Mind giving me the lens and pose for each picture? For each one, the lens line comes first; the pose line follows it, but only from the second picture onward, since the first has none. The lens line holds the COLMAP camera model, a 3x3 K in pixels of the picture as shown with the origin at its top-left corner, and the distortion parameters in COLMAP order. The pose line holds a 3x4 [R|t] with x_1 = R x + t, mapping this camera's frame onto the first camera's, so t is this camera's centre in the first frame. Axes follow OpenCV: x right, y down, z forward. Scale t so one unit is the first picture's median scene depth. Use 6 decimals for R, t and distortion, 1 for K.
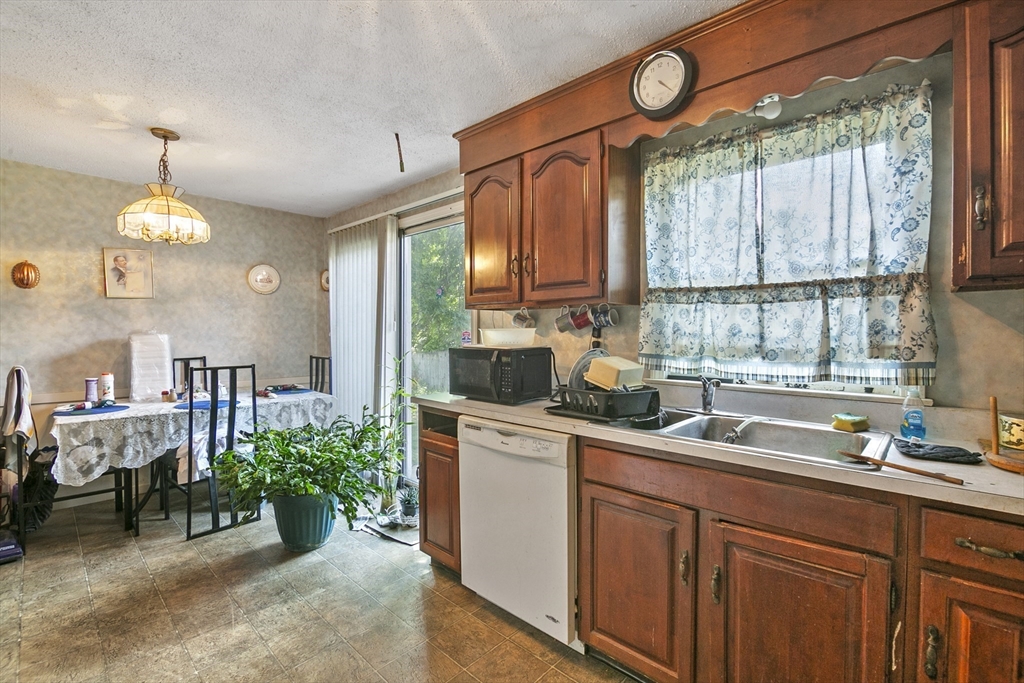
lens RADIAL K [[444.5, 0, 510.2], [0, 444.5, 341.0], [0, 0, 1]] dist [-0.009921, 0.000610]
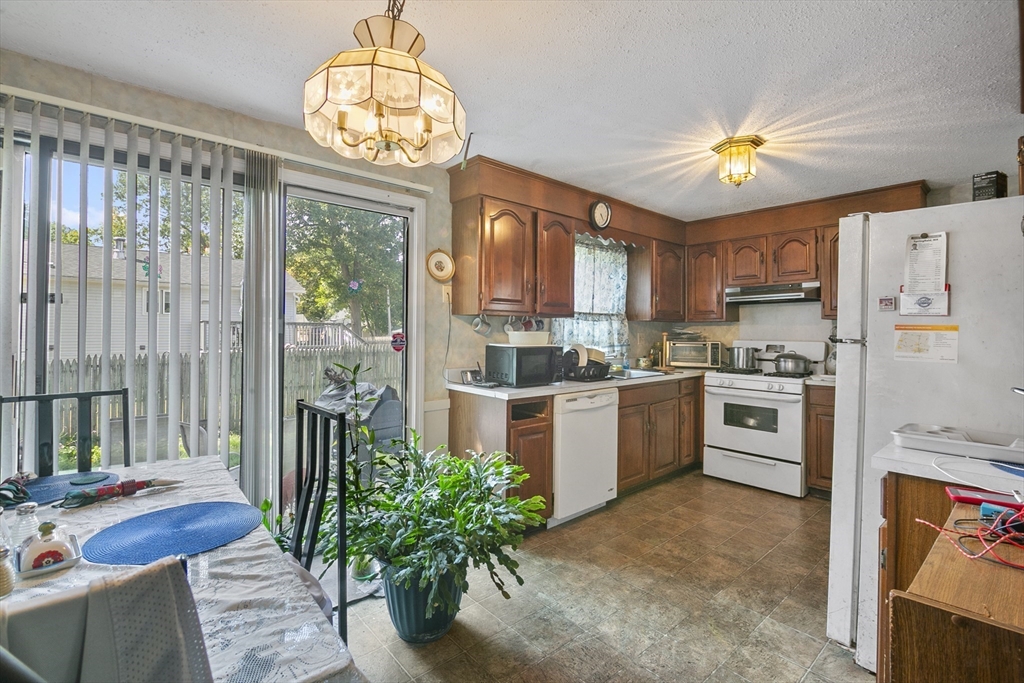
lens RADIAL K [[459.4, 0, 511.2], [0, 459.4, 328.4], [0, 0, 1]] dist [-0.010097, -0.000228]
pose [[0.105700, 0.007231, 0.994372, -1.772447], [0.017390, 0.999807, -0.009119, -0.033576], [-0.994246, 0.018256, 0.105554, 1.148899]]
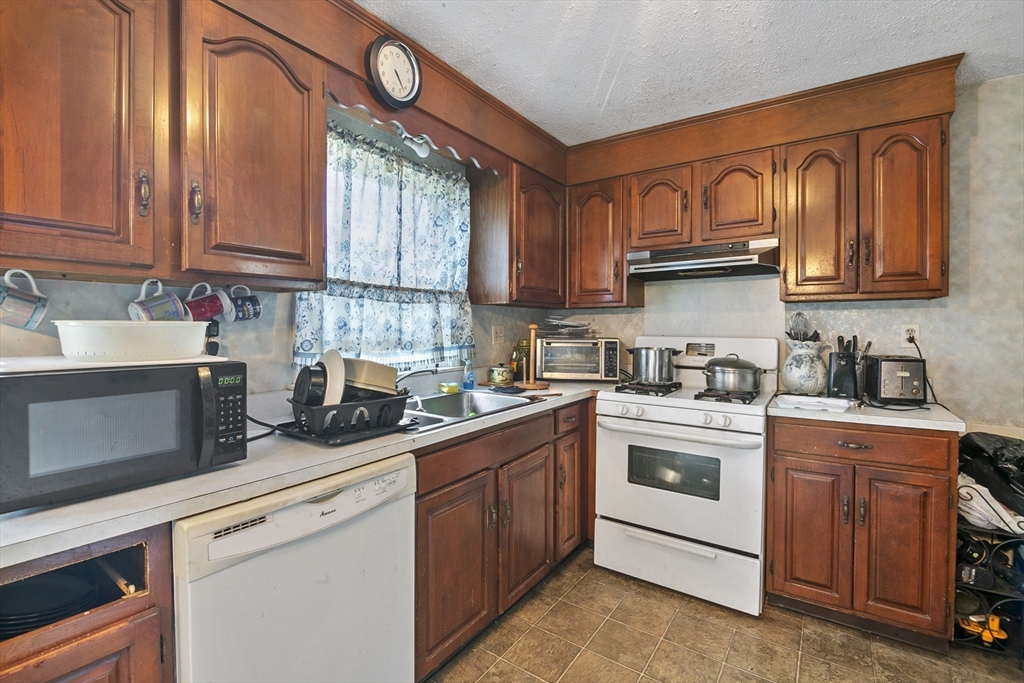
lens RADIAL K [[459.4, 0, 513.0], [0, 459.4, 332.4], [0, 0, 1]] dist [-0.010097, -0.000228]
pose [[-0.139933, -0.014585, 0.990054, -0.679868], [0.020138, 0.999643, 0.017573, -0.021074], [-0.989956, 0.022397, -0.139589, 0.858485]]
